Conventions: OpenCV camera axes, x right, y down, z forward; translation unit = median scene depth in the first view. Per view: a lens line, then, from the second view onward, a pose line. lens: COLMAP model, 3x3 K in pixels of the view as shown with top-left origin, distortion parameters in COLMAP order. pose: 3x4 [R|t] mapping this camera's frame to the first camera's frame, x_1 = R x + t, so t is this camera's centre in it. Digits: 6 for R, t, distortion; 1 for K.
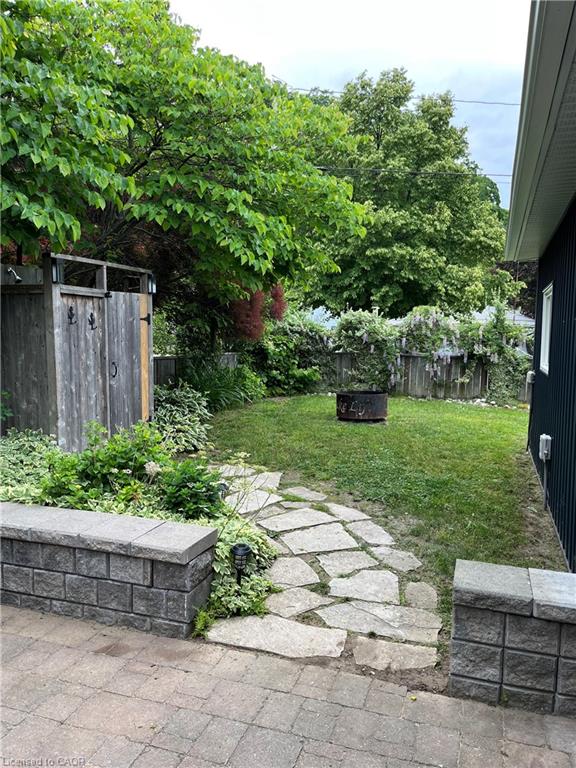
lens RADIAL K [[587.1, 0, 288.0], [0, 587.1, 384.0], [0, 0, 1]] dist [0.002730, 0.001709]
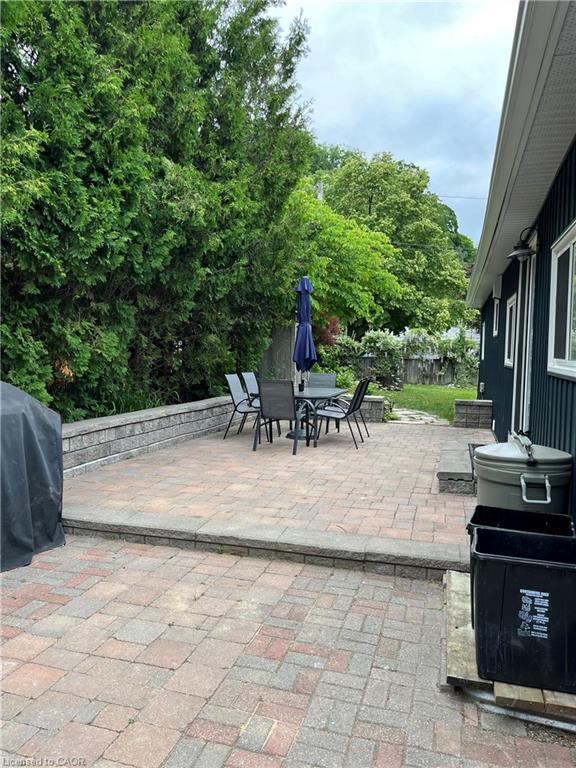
lens RADIAL K [[565.1, 0, 285.6], [0, 565.1, 402.0], [0, 0, 1]] dist [-0.002822, -0.001075]
pose [[0.998850, -0.003632, 0.047806, -0.183067], [0.003405, 0.999983, 0.004837, 0.055745], [-0.047823, -0.004668, 0.998845, -0.485450]]
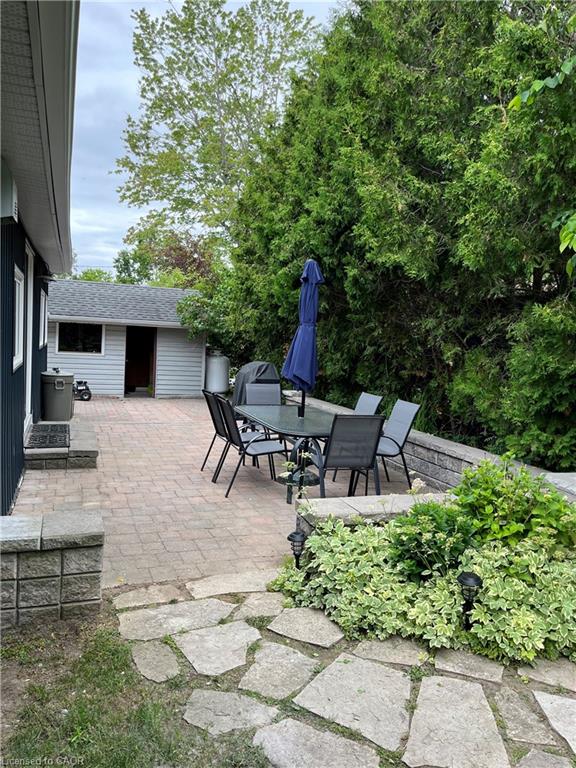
lens RADIAL K [[587.1, 0, 288.0], [0, 587.1, 384.0], [0, 0, 1]] dist [0.002730, 0.001709]
pose [[-0.766710, 0.003369, -0.641985, 0.141945], [-0.114666, 0.983188, 0.142103, -0.035420], [0.631671, 0.182566, -0.753433, 0.387418]]
